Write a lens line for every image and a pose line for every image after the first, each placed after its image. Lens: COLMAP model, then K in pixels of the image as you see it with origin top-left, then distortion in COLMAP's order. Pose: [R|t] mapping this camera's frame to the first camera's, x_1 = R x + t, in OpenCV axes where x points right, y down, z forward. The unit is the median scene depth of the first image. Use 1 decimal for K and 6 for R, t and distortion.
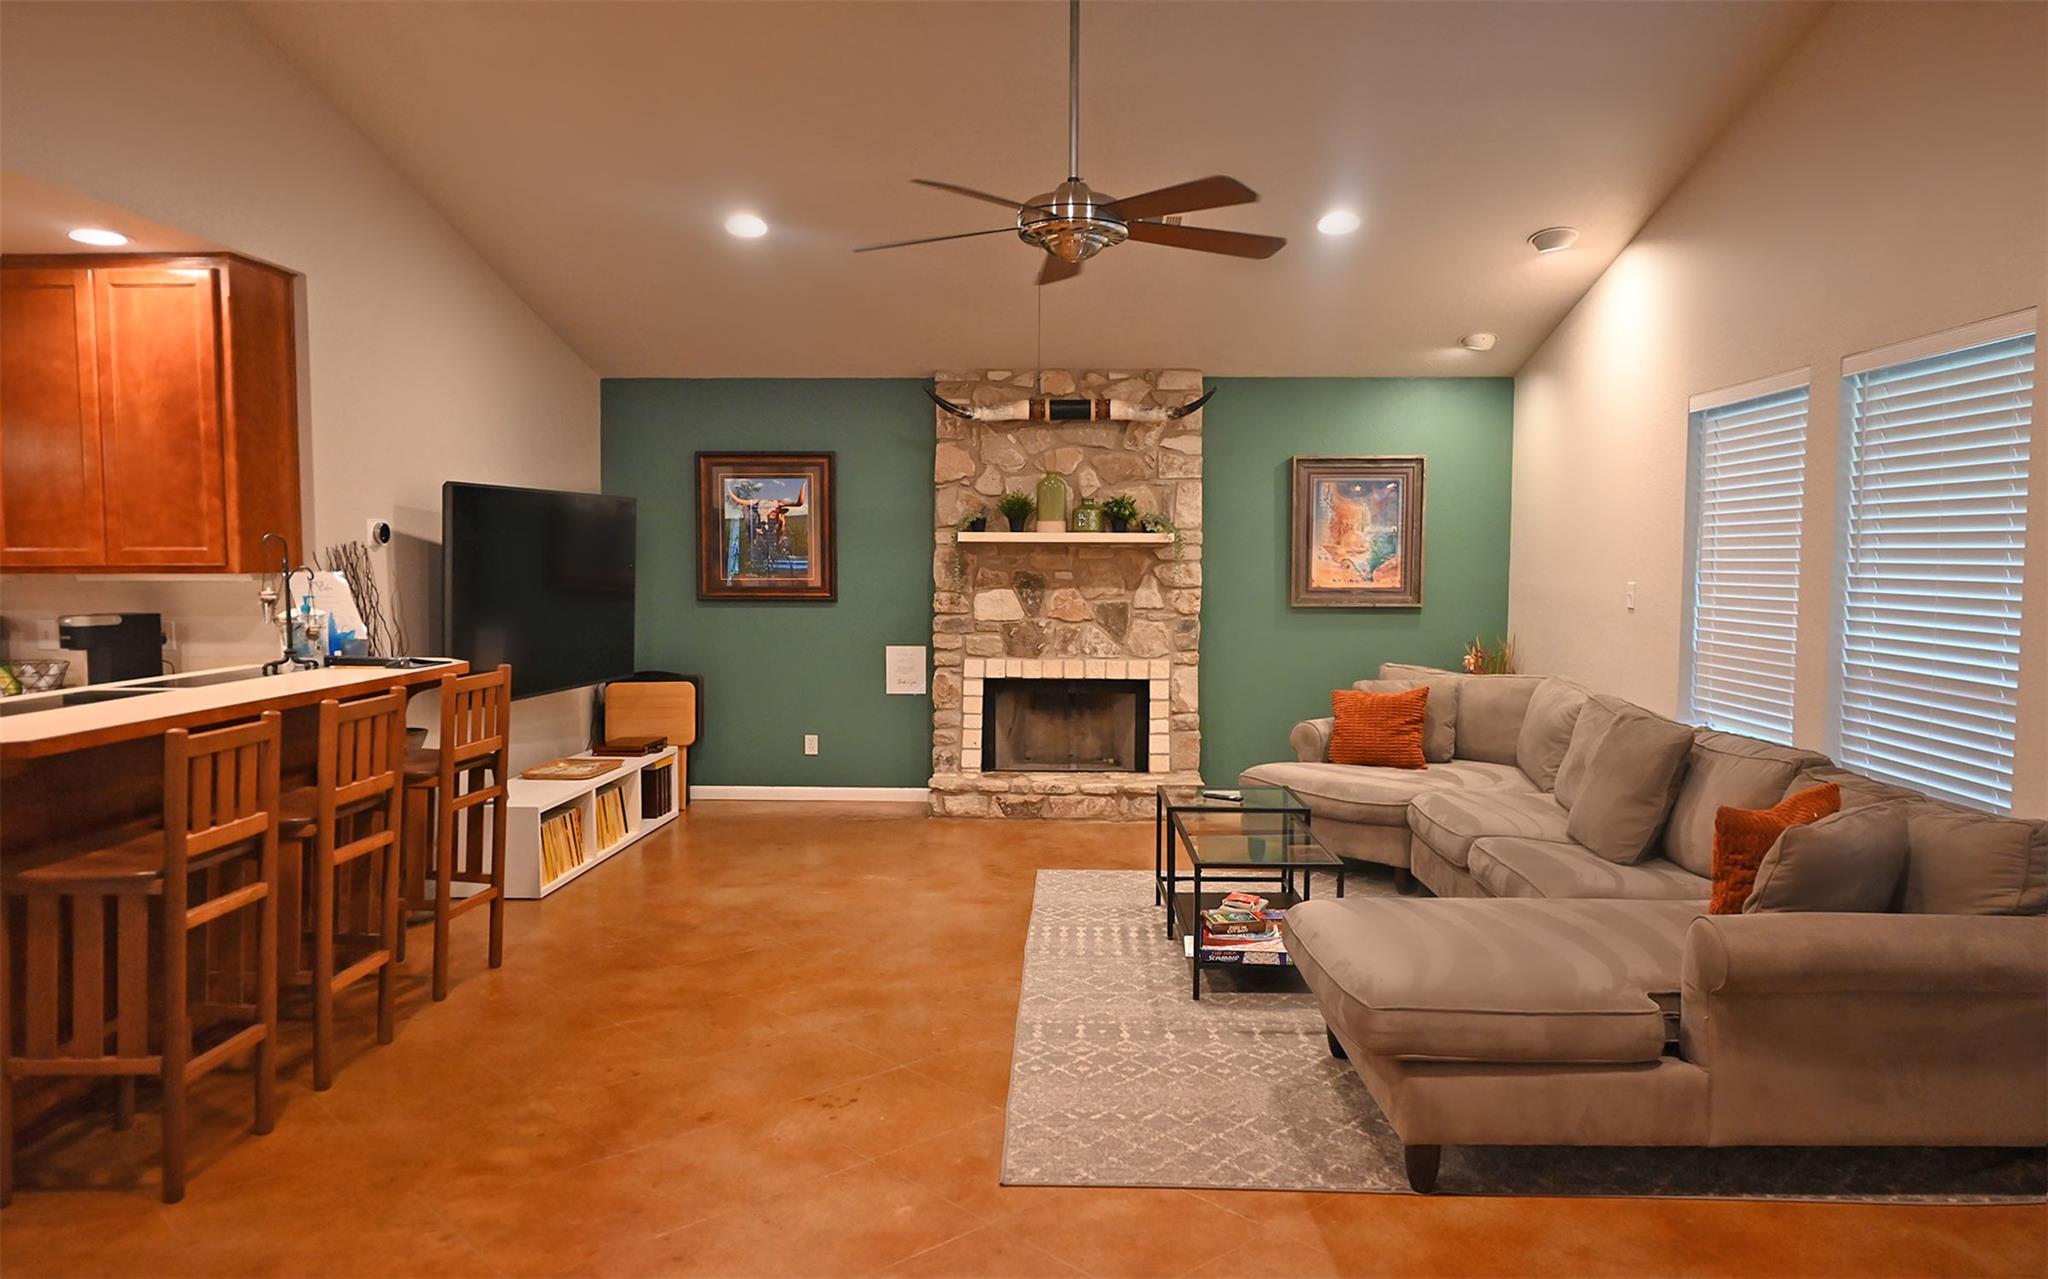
lens RADIAL K [[1408.6, 0, 1018.7], [0, 1408.6, 663.8], [0, 0, 1]] dist [0.001610, 0.003526]
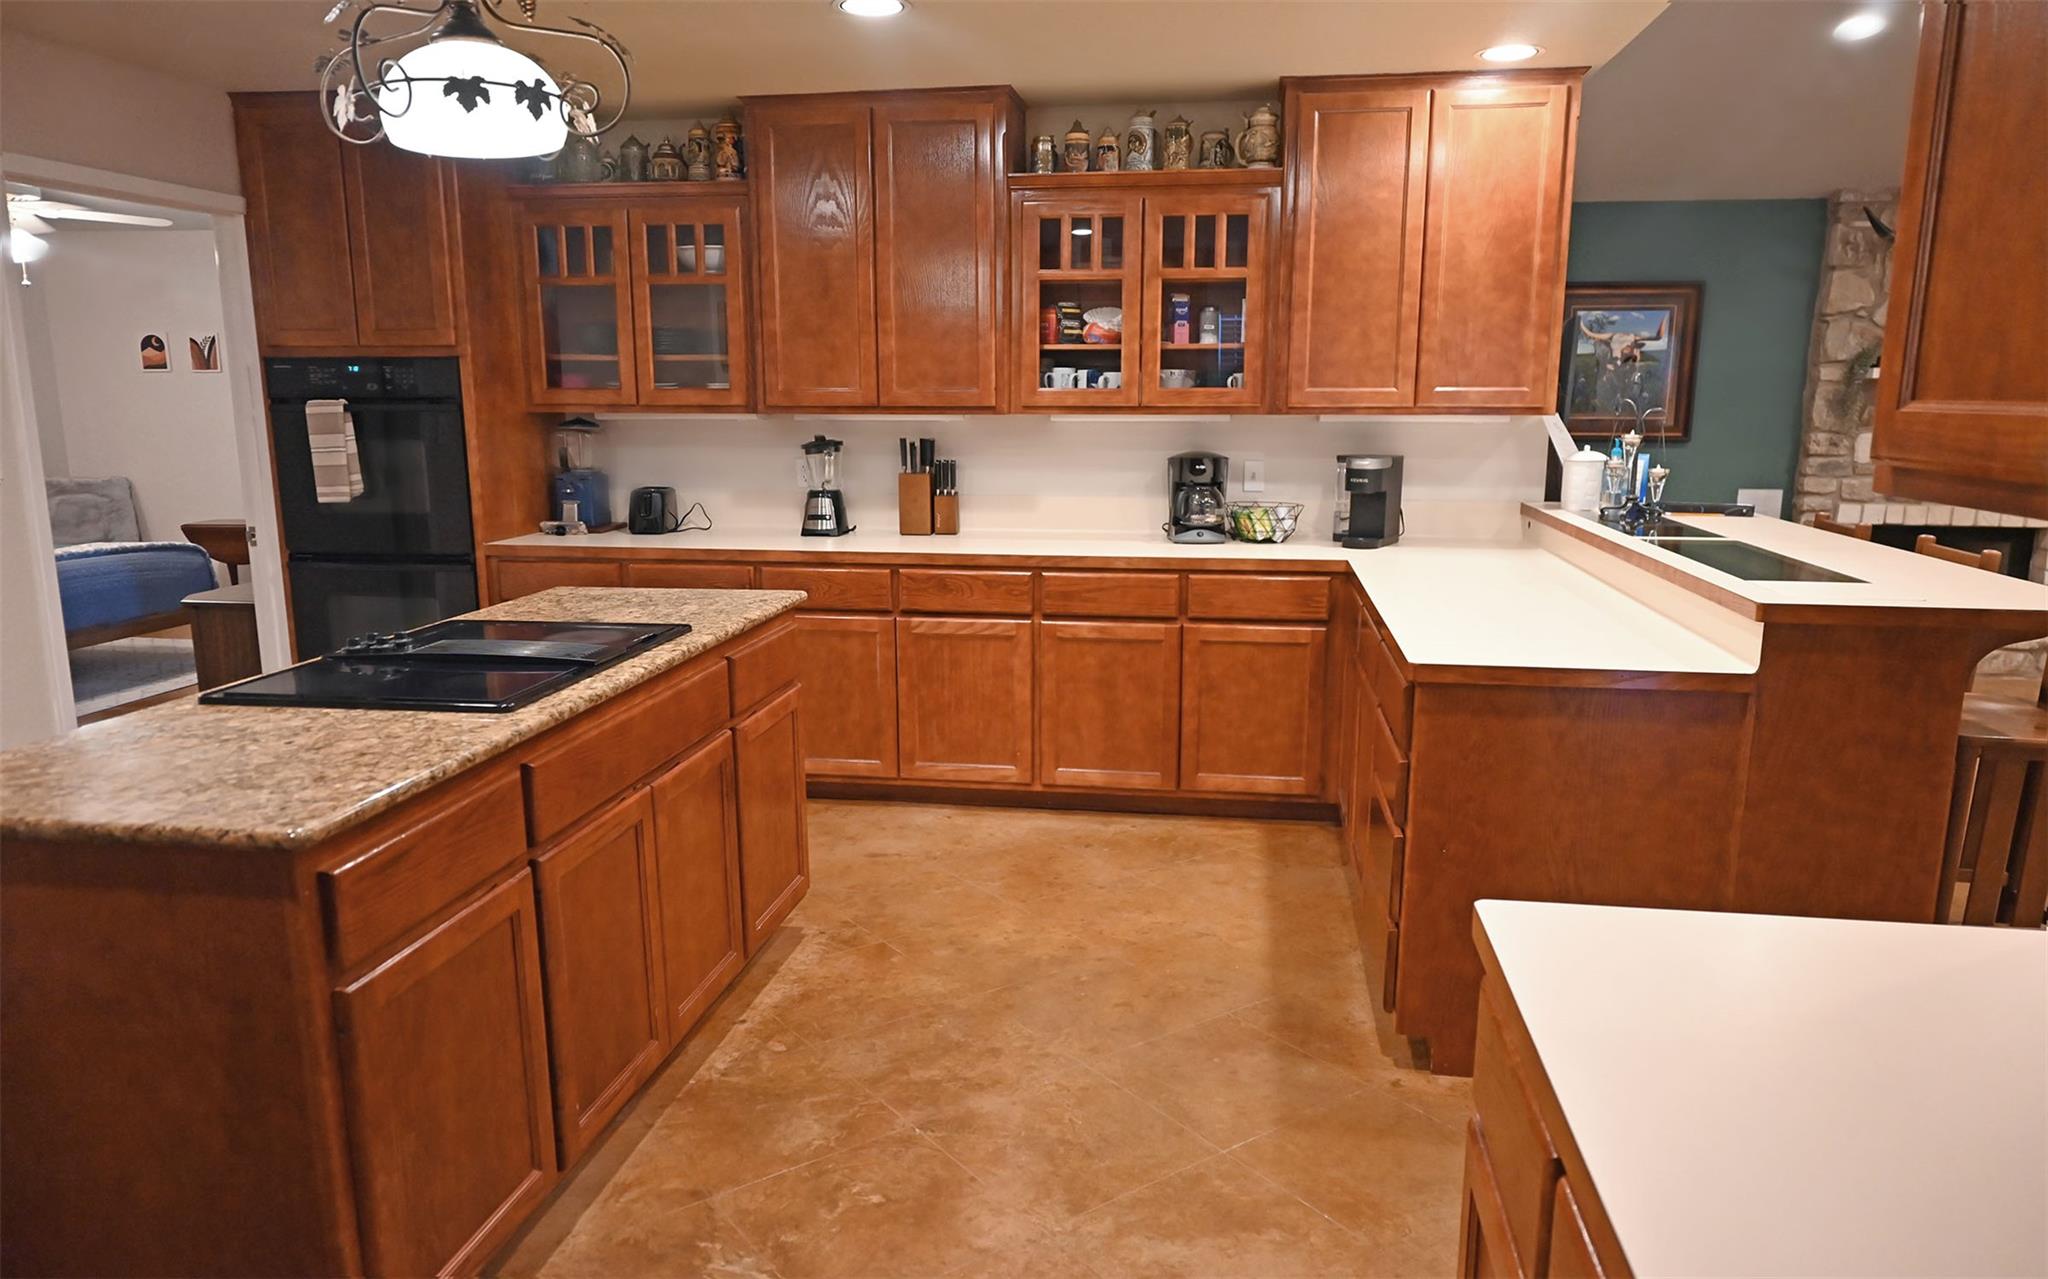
lens RADIAL K [[1381.1, 0, 990.0], [0, 1381.1, 671.5], [0, 0, 1]] dist [0.000848, 0.001887]
pose [[0.993331, 0.023710, -0.112836, -0.826822], [-0.009413, 0.992037, 0.125595, -0.005020], [0.114915, -0.123695, 0.985644, 0.000360]]
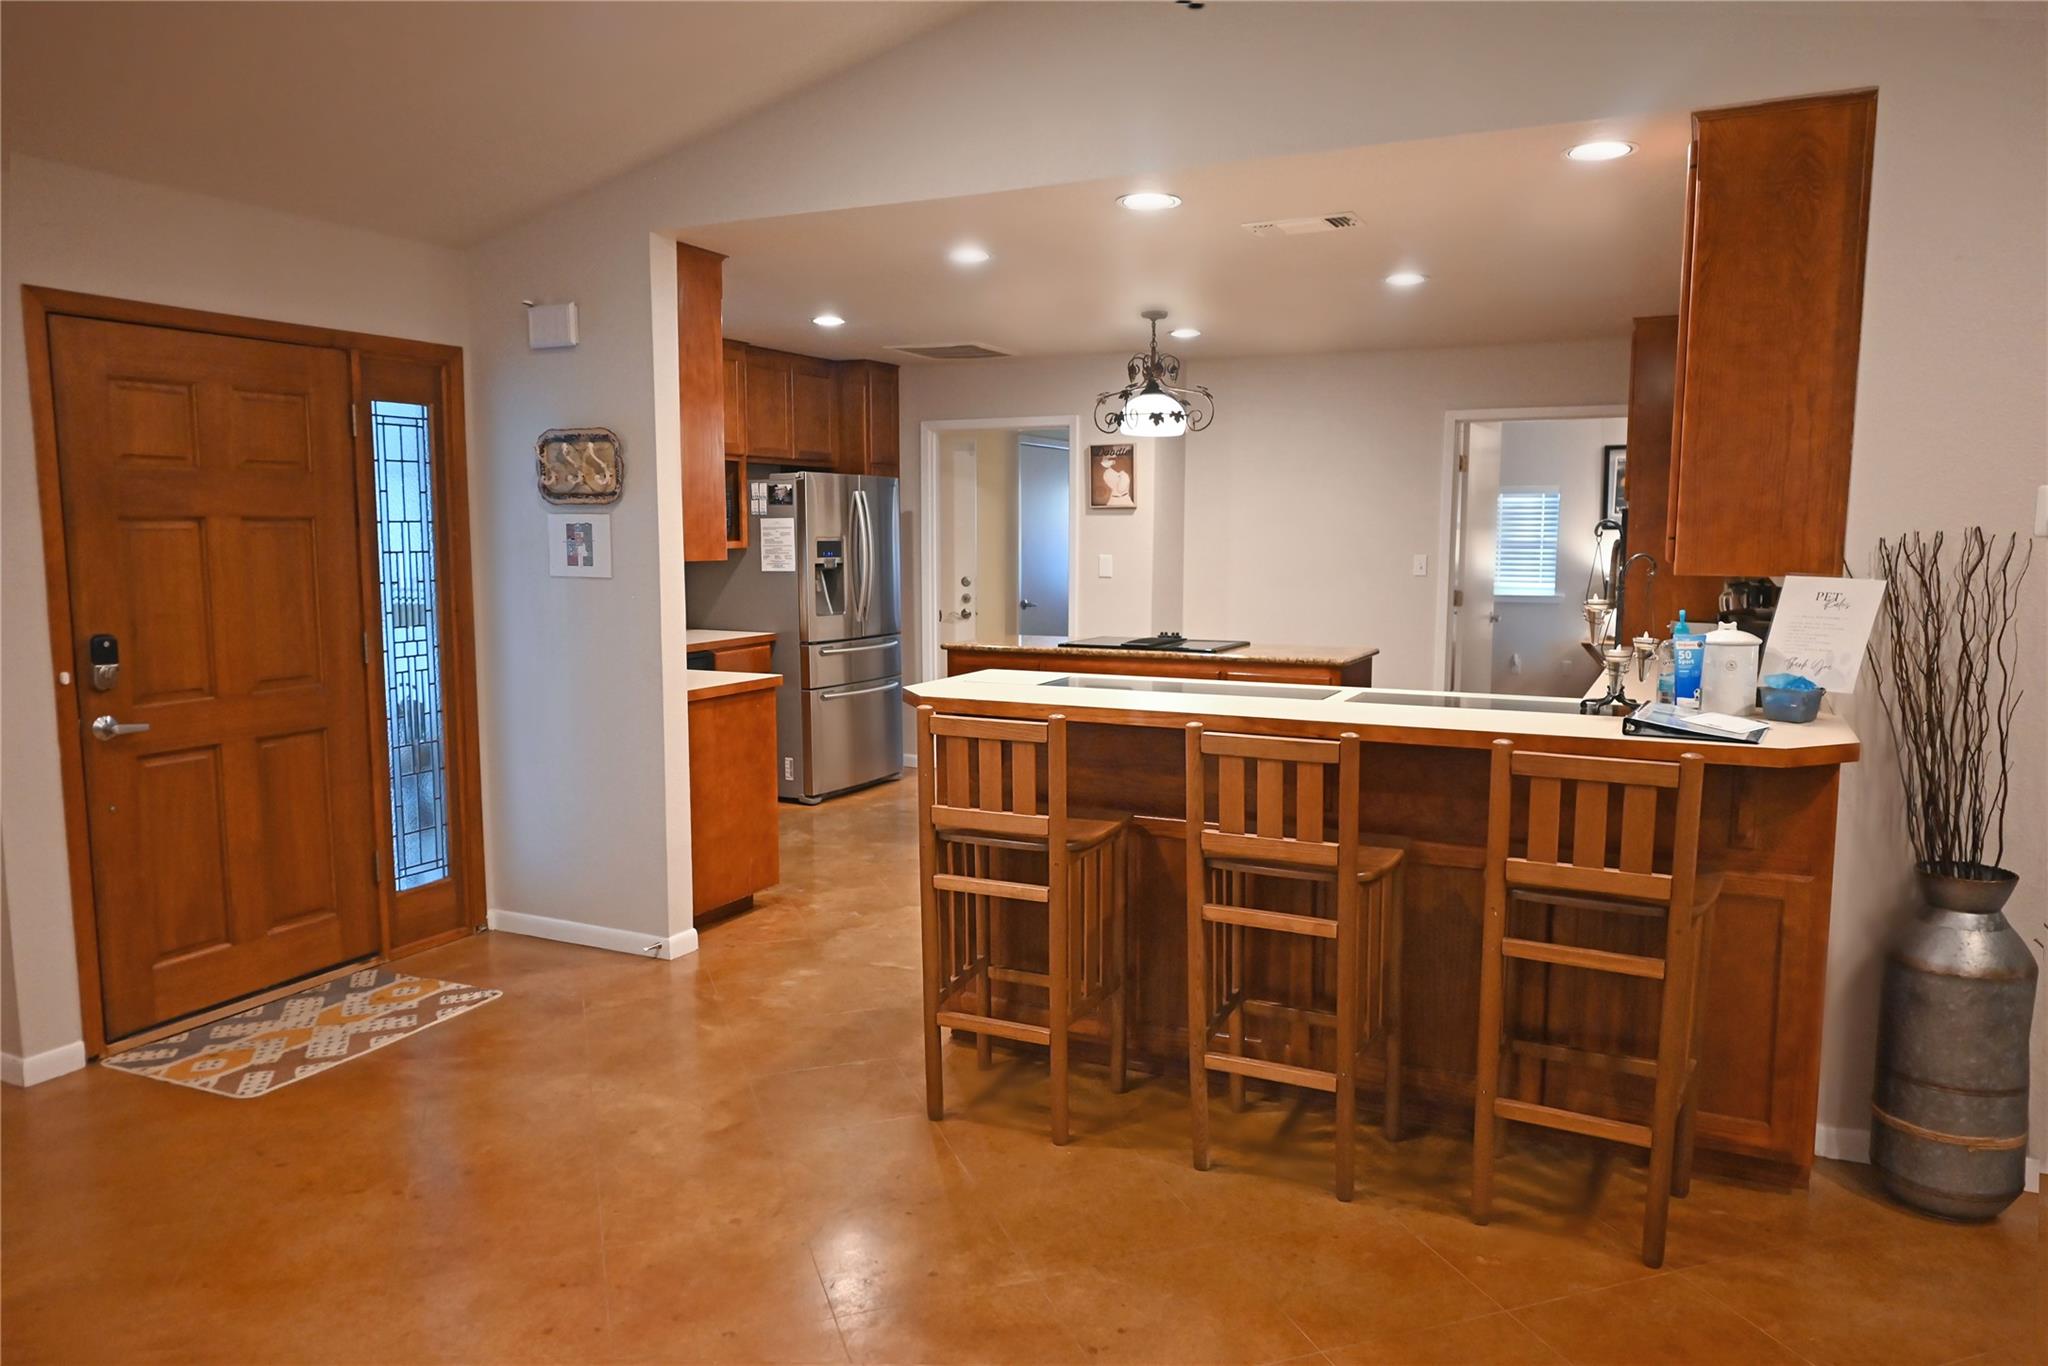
lens RADIAL K [[1510.9, 0, 967.2], [0, 1510.9, 692.8], [0, 0, 1]] dist [0.043122, -0.000075]
pose [[-0.442920, 0.102183, -0.890719, 0.294641], [-0.066097, 0.987059, 0.146102, -0.092300], [0.894121, 0.123585, -0.430434, 0.997498]]
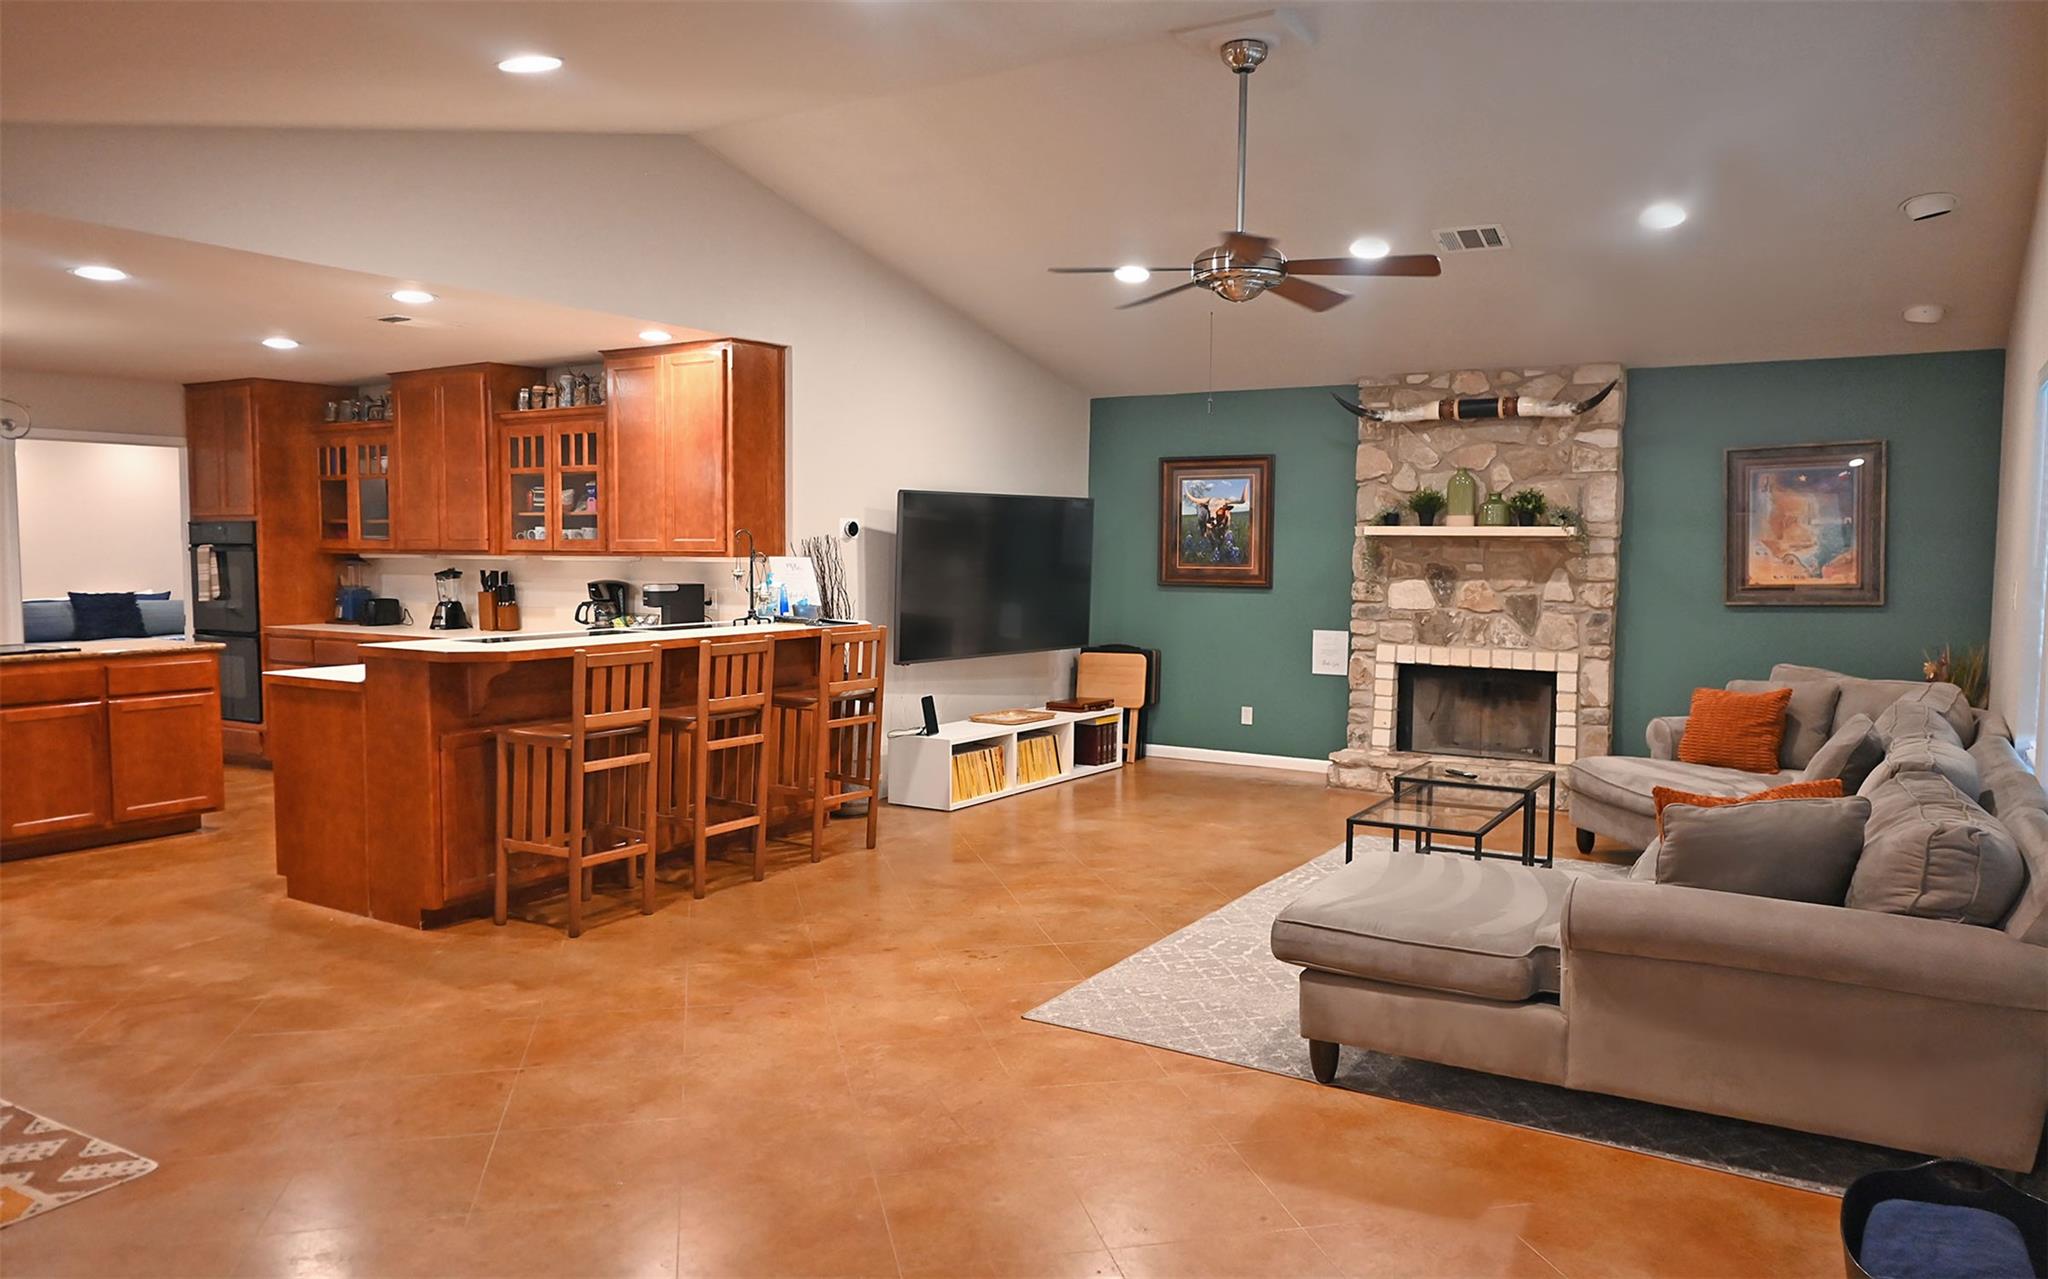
lens RADIAL K [[1408.6, 0, 1022.2], [0, 1408.6, 652.4], [0, 0, 1]] dist [0.001610, 0.003526]
pose [[0.865892, 0.041745, -0.498487, 0.434853], [-0.043221, 0.999029, 0.008587, 0.008704], [0.498361, 0.014110, 0.866855, -0.109944]]
